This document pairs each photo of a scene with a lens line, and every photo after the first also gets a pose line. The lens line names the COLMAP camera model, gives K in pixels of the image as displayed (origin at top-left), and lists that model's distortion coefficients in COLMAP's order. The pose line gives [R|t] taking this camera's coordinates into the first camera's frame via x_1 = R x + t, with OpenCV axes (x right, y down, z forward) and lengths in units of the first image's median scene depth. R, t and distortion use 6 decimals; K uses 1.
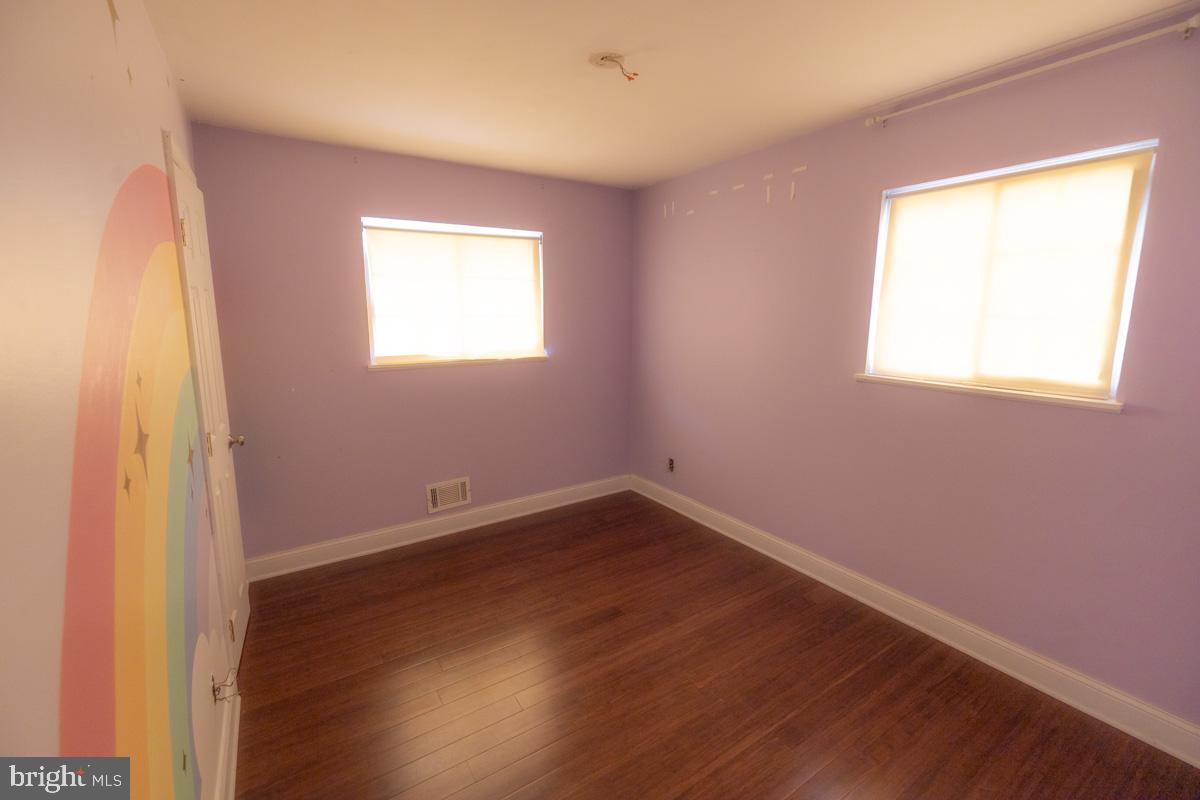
lens RADIAL K [[502.9, 0, 598.1], [0, 502.9, 395.5], [0, 0, 1]] dist [0.002845, 0.000171]
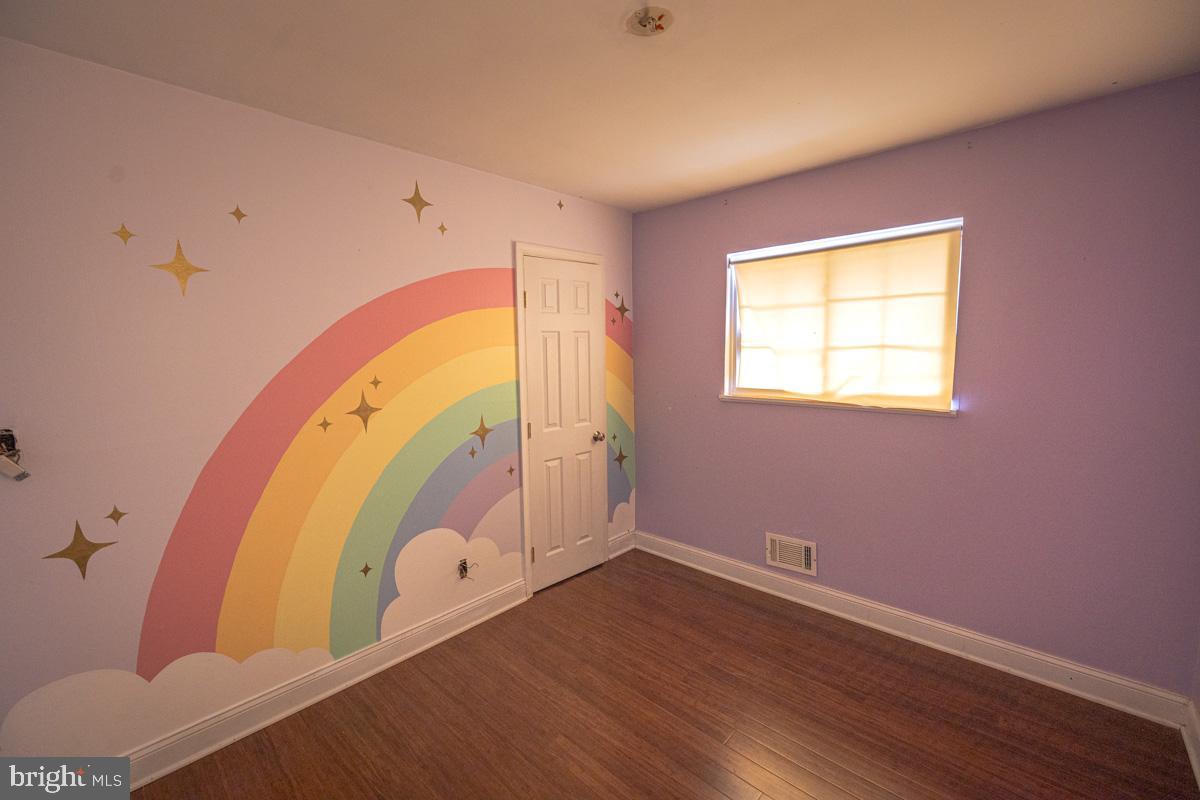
lens RADIAL K [[502.9, 0, 598.1], [0, 502.9, 395.5], [0, 0, 1]] dist [0.002845, 0.000171]
pose [[0.243078, 0.096859, -0.965159, 0.436869], [-0.146788, 0.987216, 0.062104, -0.076940], [0.958836, 0.126578, 0.254188, 0.440968]]
